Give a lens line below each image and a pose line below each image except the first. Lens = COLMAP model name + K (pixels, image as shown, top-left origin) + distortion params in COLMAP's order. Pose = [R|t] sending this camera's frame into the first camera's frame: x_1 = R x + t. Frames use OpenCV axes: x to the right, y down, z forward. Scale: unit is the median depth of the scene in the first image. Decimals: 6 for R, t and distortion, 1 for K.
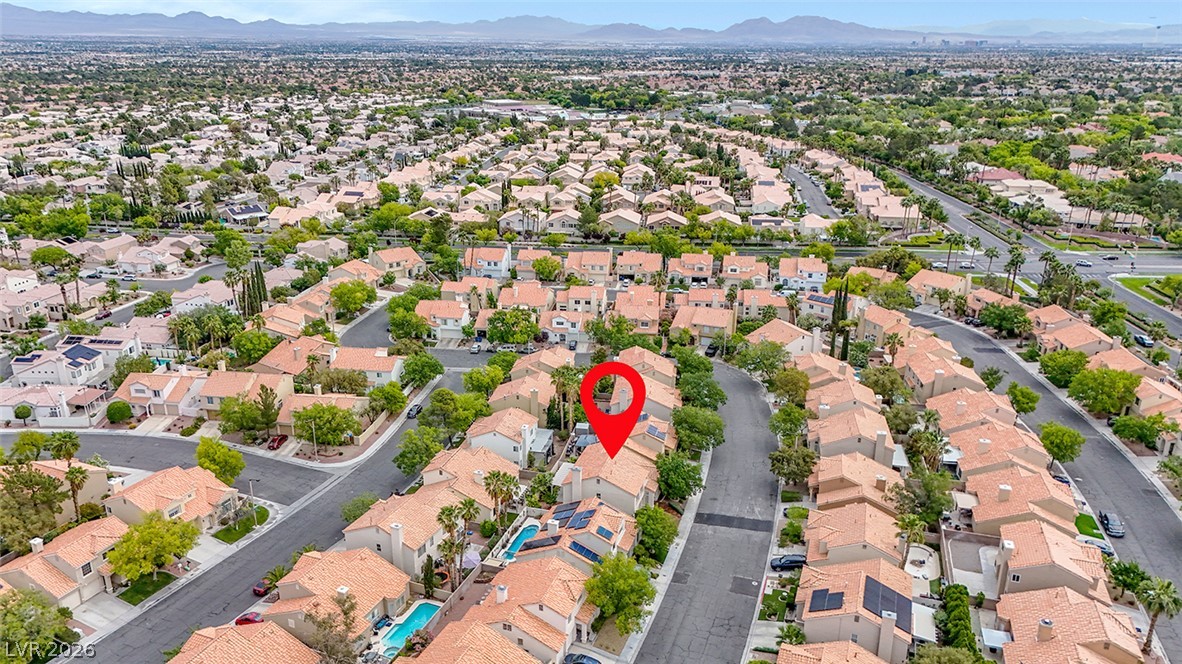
lens RADIAL K [[867.7, 0, 593.0], [0, 867.7, 336.5], [0, 0, 1]] dist [0.076816, -0.072721]
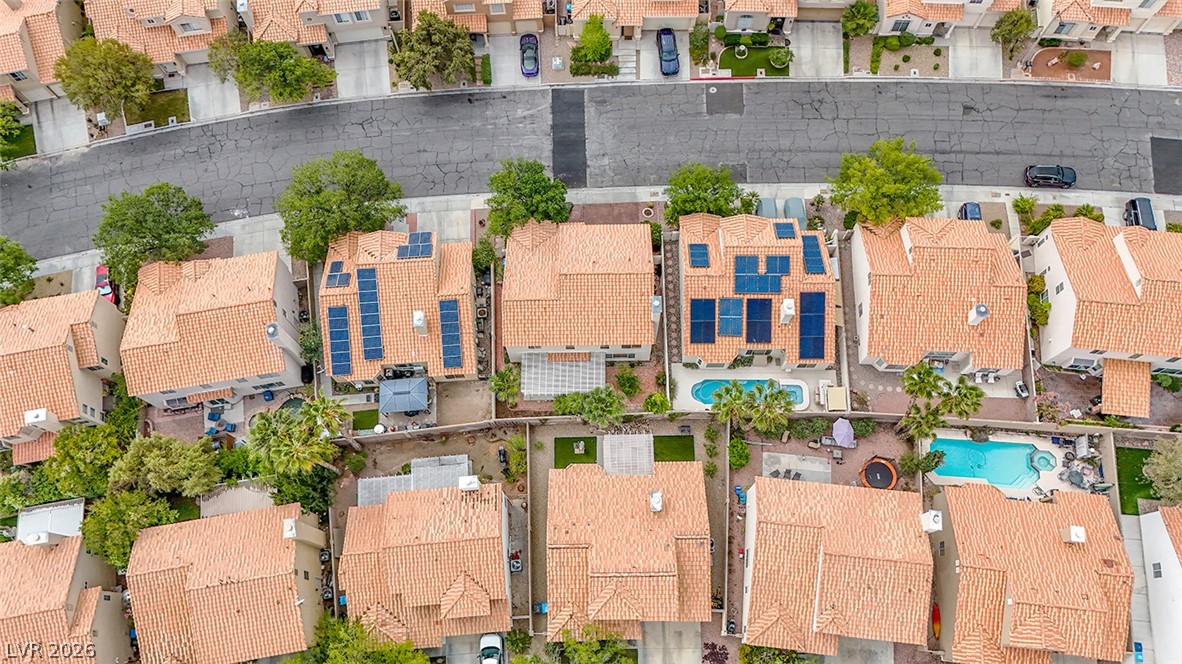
lens RADIAL K [[867.7, 0, 593.0], [0, 867.7, 336.5], [0, 0, 1]] dist [0.076816, -0.072721]
pose [[-0.302576, -0.897986, 0.319483, -0.115123], [0.328984, 0.216198, 0.919254, -0.212043], [-0.894548, 0.383249, 0.230007, 0.504893]]
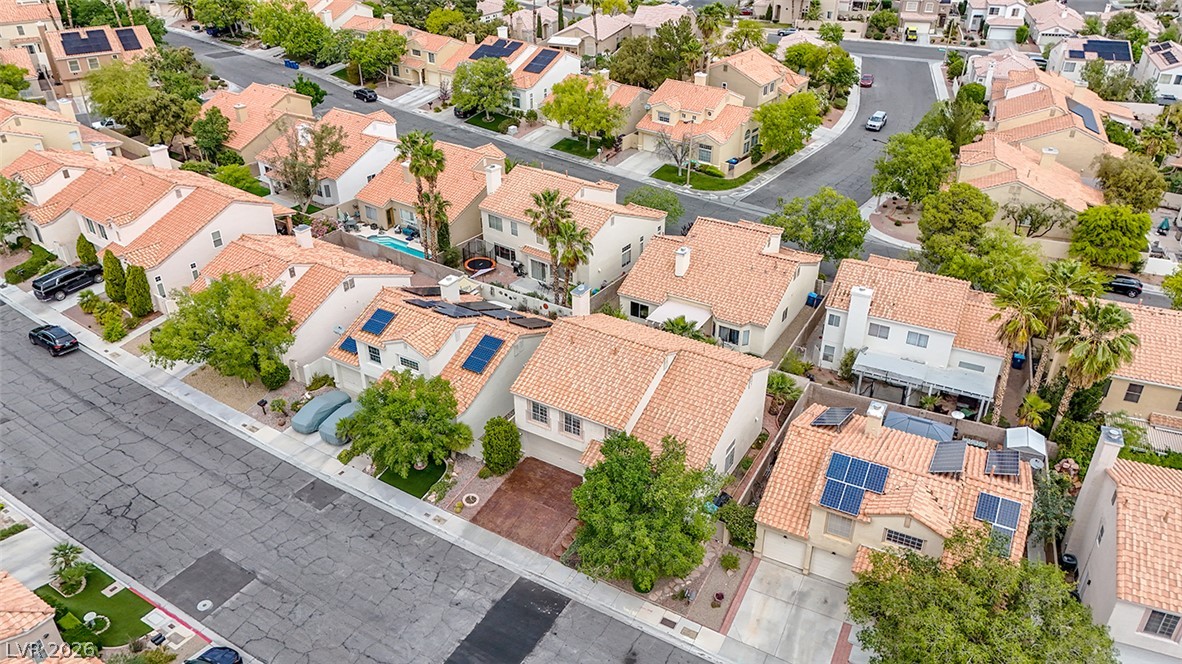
lens RADIAL K [[867.7, 0, 593.0], [0, 867.7, 336.5], [0, 0, 1]] dist [0.076816, -0.072721]
pose [[-0.235747, 0.491771, -0.838203, 0.213436], [-0.324993, 0.772960, 0.544897, -0.047534], [0.915862, 0.400868, -0.022401, 0.566994]]
